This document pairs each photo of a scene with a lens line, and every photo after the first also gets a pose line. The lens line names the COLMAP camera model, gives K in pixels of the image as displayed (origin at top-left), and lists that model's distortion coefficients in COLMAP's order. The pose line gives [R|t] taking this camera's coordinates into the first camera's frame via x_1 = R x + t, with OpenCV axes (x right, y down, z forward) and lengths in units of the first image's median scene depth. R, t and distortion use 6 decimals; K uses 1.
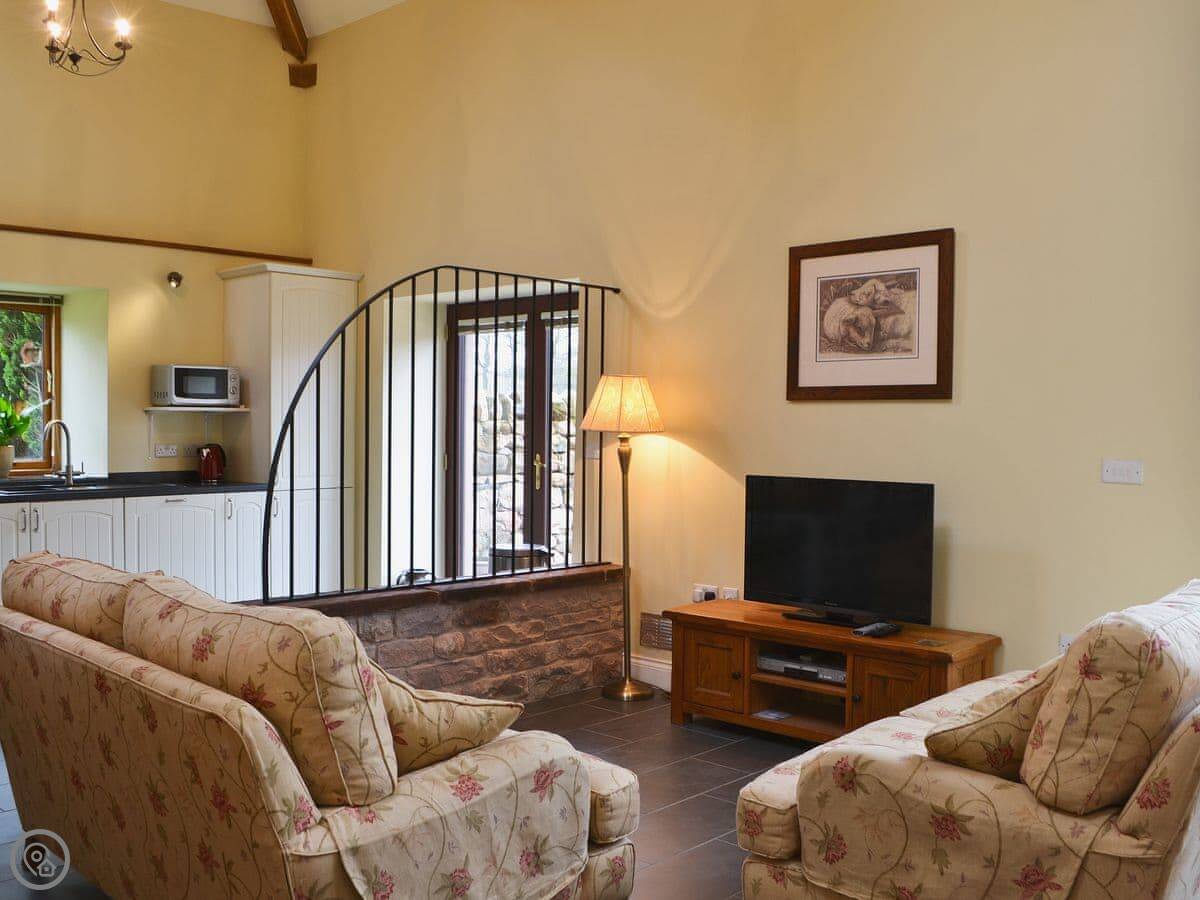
lens RADIAL K [[1129.2, 0, 616.9], [0, 1129.2, 431.9], [0, 0, 1]] dist [-0.081364, 0.024316]
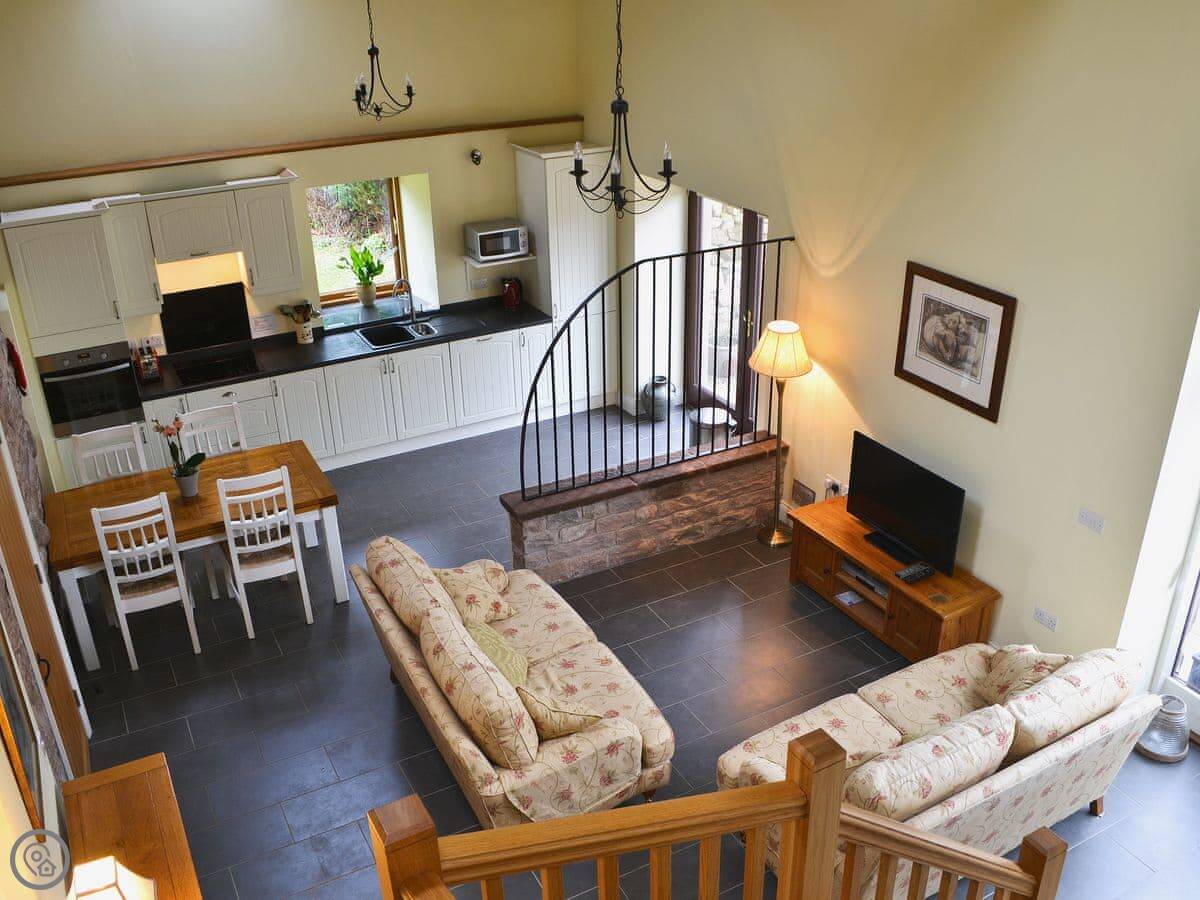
lens RADIAL K [[1080.3, 0, 600.0], [0, 1080.3, 450.0], [0, 0, 1]] dist [-0.062351, 0.014905]
pose [[0.947719, 0.112915, -0.298462, 0.193948], [0.022890, 0.908840, 0.416517, -0.444199], [0.318286, -0.401572, 0.858740, -0.208392]]
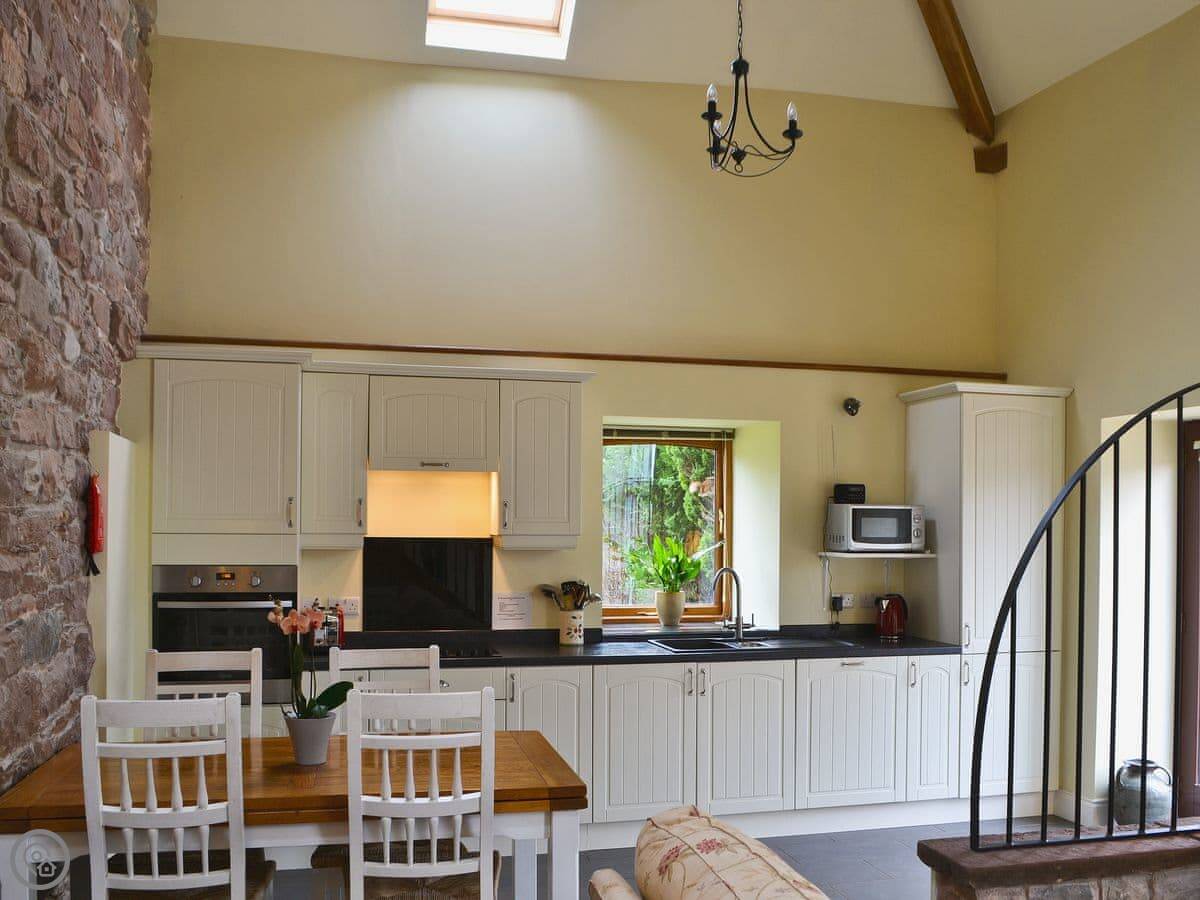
lens RADIAL K [[1122.4, 0, 642.3], [0, 1122.4, 520.3], [0, 0, 1]] dist [-0.081339, -0.000523]
pose [[0.850705, -0.001669, -0.525642, -0.094118], [-0.007511, 0.999854, -0.015330, -0.041292], [0.525591, 0.016990, 0.850568, 0.210005]]
